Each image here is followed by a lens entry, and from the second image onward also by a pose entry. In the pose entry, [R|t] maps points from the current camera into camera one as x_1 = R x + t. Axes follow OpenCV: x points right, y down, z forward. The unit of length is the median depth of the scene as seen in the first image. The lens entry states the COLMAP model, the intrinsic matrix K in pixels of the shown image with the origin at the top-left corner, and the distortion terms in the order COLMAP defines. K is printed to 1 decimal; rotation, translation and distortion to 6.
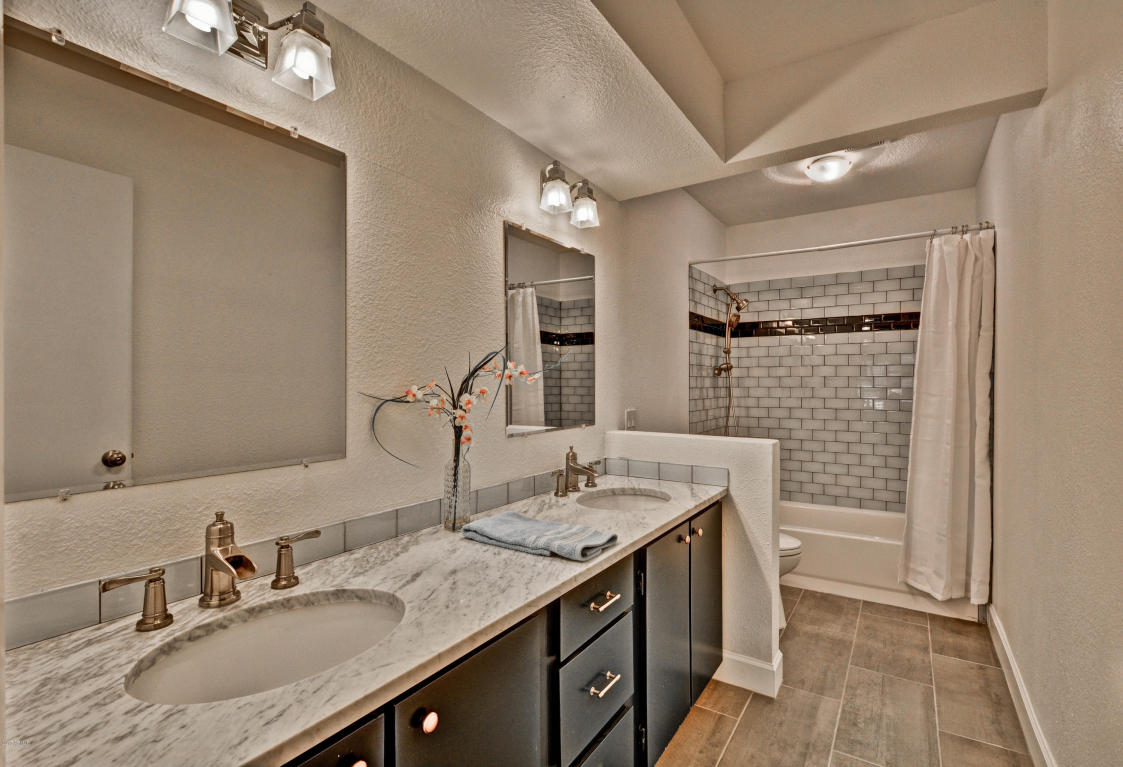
lens RADIAL K [[485.3, 0, 588.7], [0, 485.3, 385.1], [0, 0, 1]] dist [-0.014053, -0.000126]
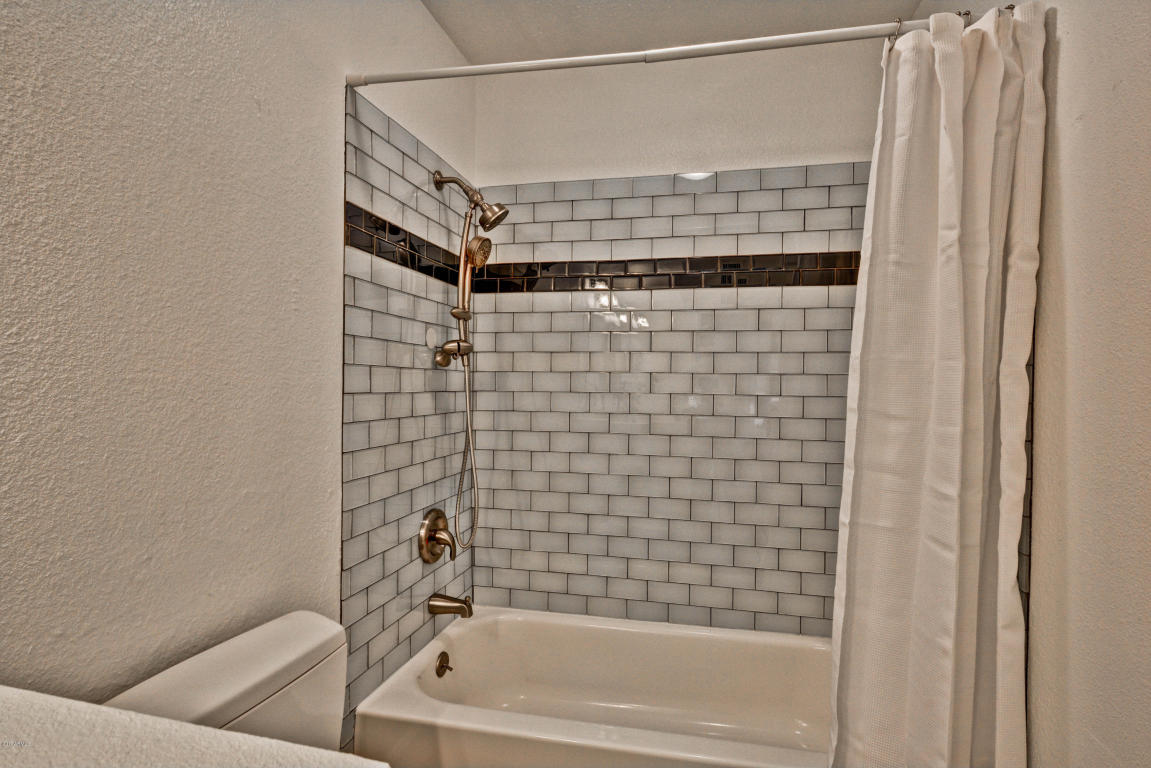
lens RADIAL K [[609.4, 0, 577.2], [0, 609.4, 384.3], [0, 0, 1]] dist [-0.002218, -0.000159]
pose [[0.942632, 0.011098, 0.333649, 0.204478], [-0.010590, 0.999938, -0.003343, -0.001849], [-0.333666, -0.000382, 0.942691, 0.428630]]
